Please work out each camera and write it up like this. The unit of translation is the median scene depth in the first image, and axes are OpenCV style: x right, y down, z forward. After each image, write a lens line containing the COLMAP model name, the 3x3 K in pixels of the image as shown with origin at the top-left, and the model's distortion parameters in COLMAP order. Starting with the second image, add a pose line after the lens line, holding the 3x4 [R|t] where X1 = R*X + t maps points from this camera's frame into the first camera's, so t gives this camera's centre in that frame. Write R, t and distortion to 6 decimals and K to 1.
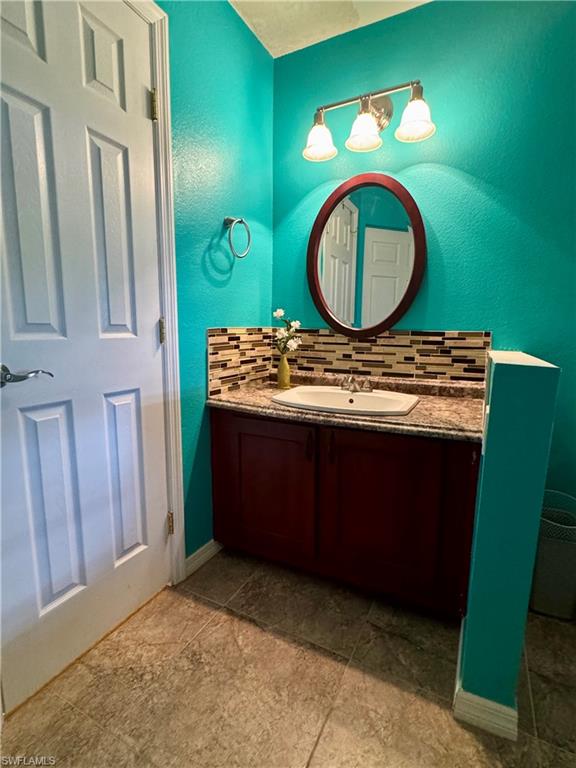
lens RADIAL K [[369.9, 0, 288.0], [0, 369.9, 384.0], [0, 0, 1]] dist [-0.003367, -0.000418]
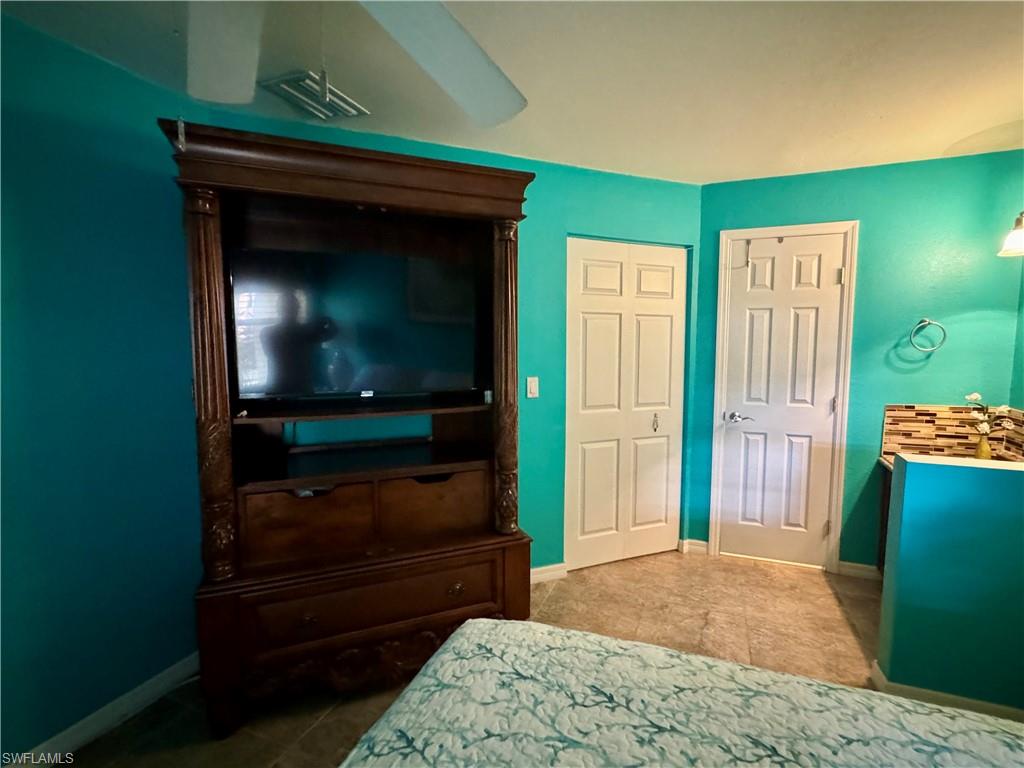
lens RADIAL K [[493.2, 0, 512.0], [0, 493.2, 384.0], [0, 0, 1]] dist [-0.003367, -0.000418]
pose [[0.087993, 0.068834, -0.993740, 1.422167], [-0.148160, 0.987417, 0.055277, -0.119327], [0.985041, 0.142368, 0.097084, -0.526535]]
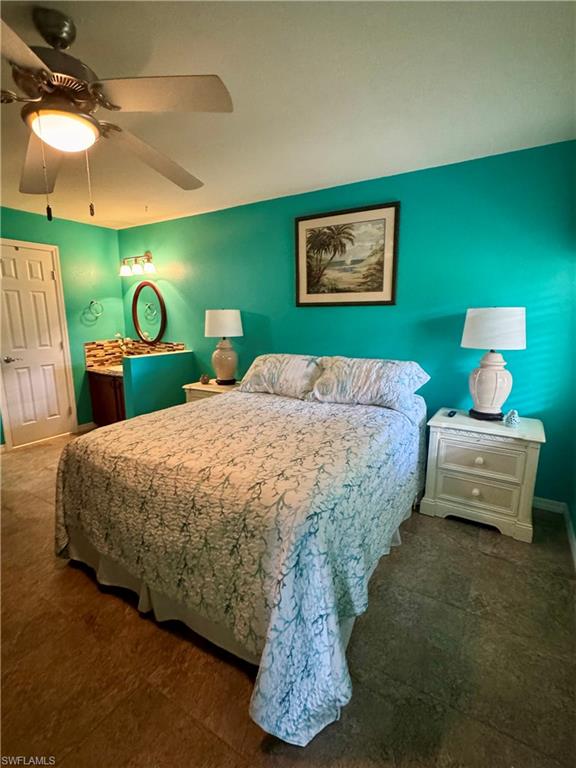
lens RADIAL K [[369.9, 0, 288.0], [0, 369.9, 384.0], [0, 0, 1]] dist [-0.003367, -0.000418]
pose [[0.997423, 0.001750, -0.071721, 1.469751], [0.001308, 0.999093, 0.042561, 0.041052], [0.071731, -0.042545, 0.996516, -1.623411]]
